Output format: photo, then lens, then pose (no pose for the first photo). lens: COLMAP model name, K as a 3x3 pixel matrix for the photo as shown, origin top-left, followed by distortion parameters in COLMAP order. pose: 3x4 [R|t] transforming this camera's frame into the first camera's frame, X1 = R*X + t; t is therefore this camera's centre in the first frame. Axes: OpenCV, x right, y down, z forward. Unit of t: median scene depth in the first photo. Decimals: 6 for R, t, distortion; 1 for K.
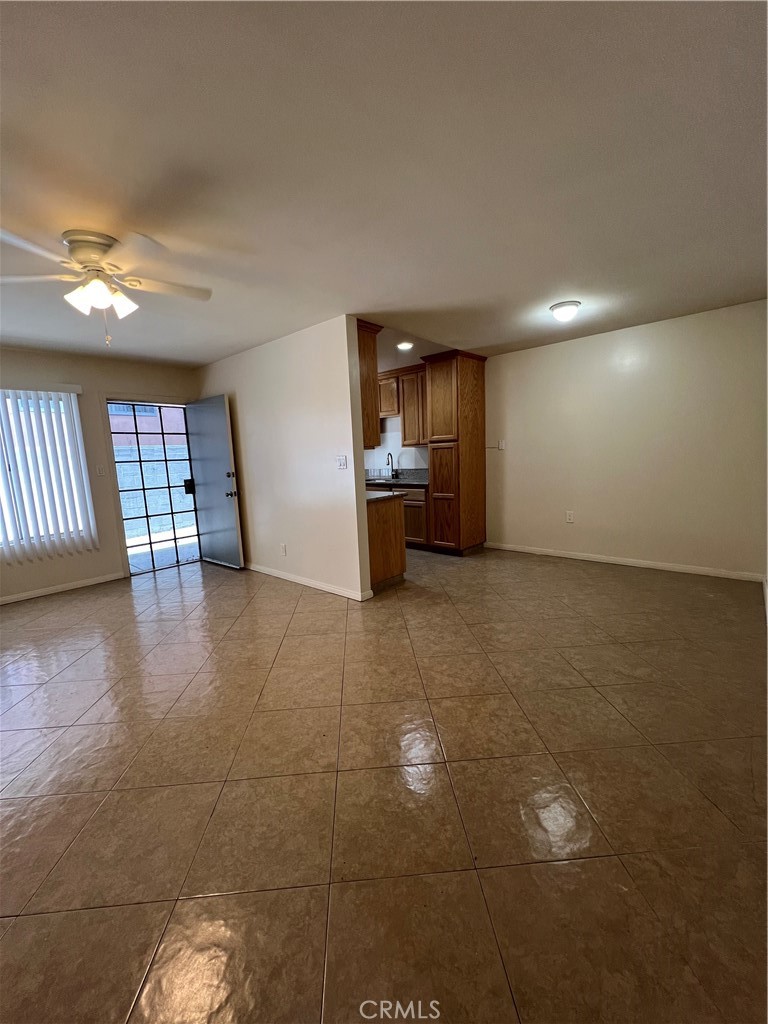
lens RADIAL K [[409.3, 0, 383.7], [0, 409.3, 514.0], [0, 0, 1]] dist [-0.001470, 0.000882]
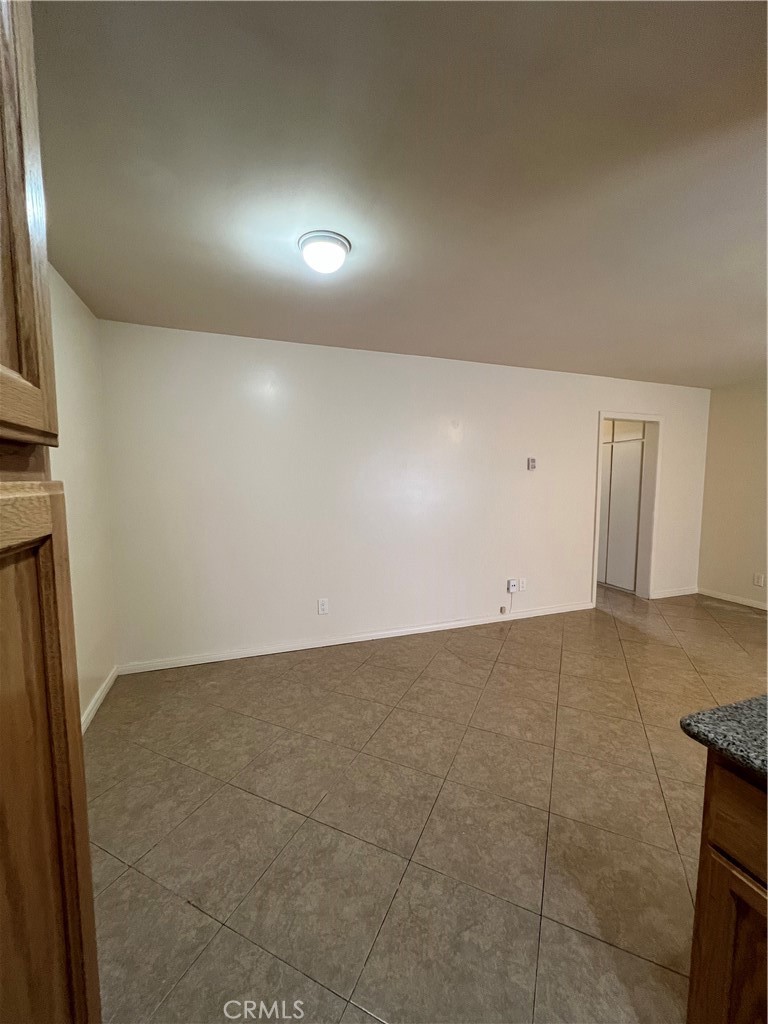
lens RADIAL K [[409.2, 0, 382.7], [0, 409.2, 515.5], [0, 0, 1]] dist [-0.003354, 0.001329]
pose [[-0.876650, -0.002528, 0.481122, 0.083245], [0.103046, 0.975795, 0.192888, -0.183595], [-0.469964, 0.218673, -0.855170, 1.088205]]
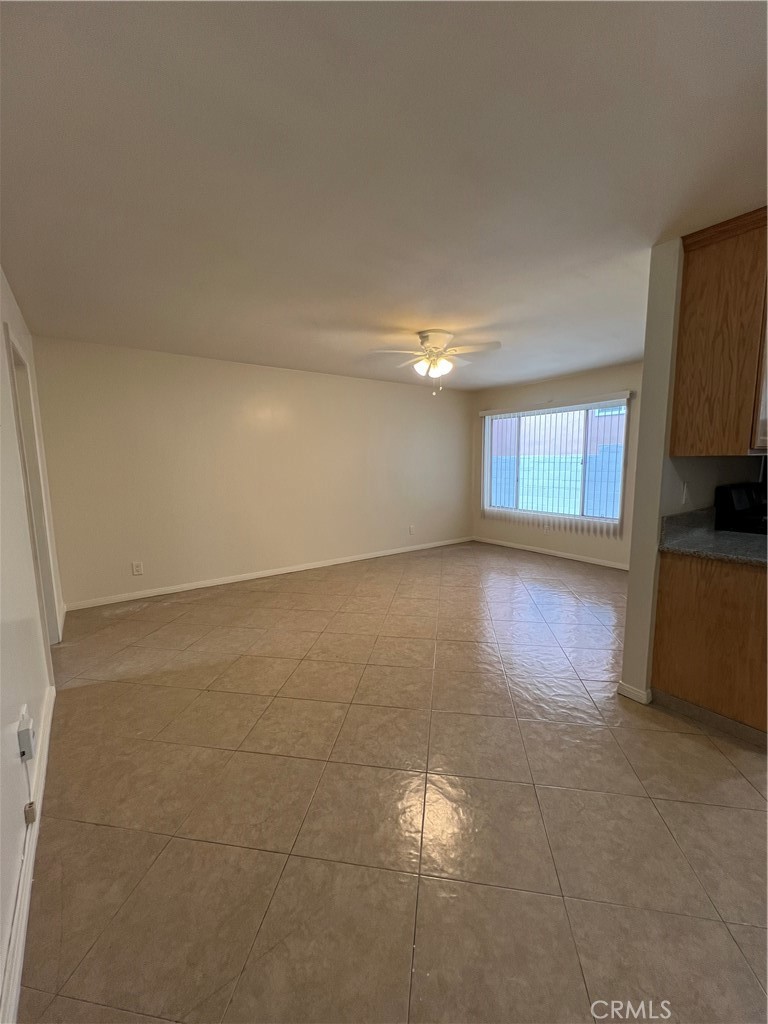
lens RADIAL K [[409.3, 0, 382.4], [0, 409.3, 514.9], [0, 0, 1]] dist [-0.001470, 0.000882]
pose [[-0.221684, 0.173344, -0.959587, 0.479984], [-0.119535, 0.971820, 0.203169, -0.119060], [0.967764, 0.159743, -0.194717, 0.562998]]
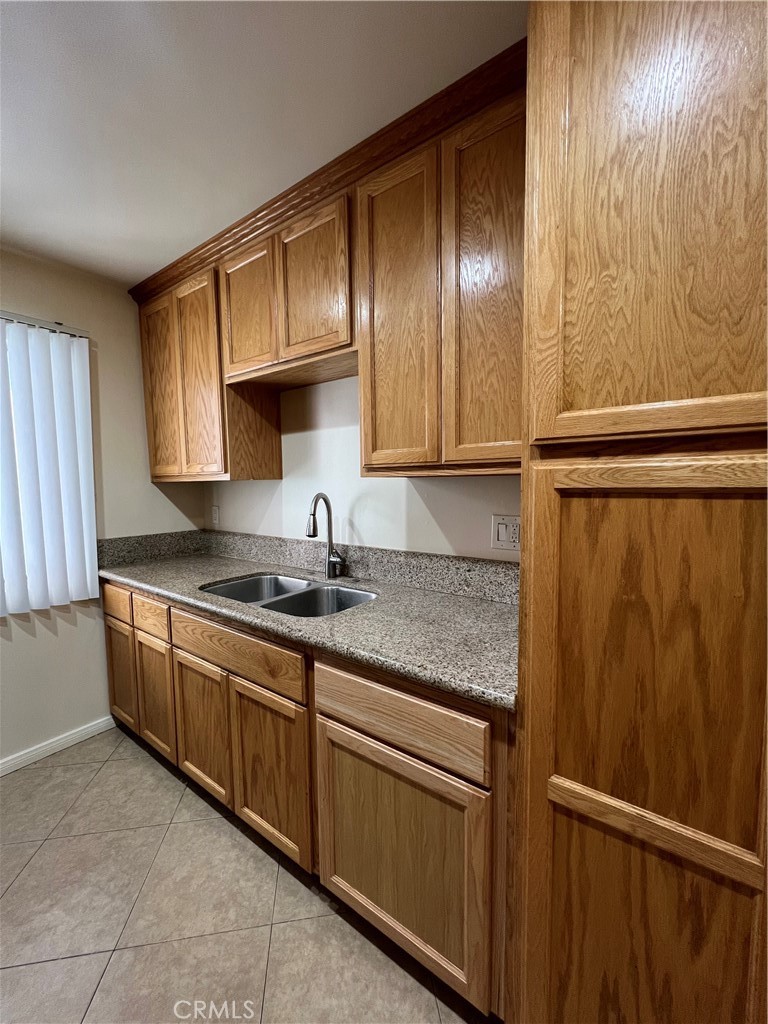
lens RADIAL K [[409.2, 0, 381.7], [0, 409.2, 514.0], [0, 0, 1]] dist [-0.003354, 0.001329]
pose [[0.996337, 0.023676, 0.082177, 0.045608], [-0.018210, 0.997611, -0.066640, -0.153746], [-0.083558, 0.064900, 0.994387, 0.937005]]
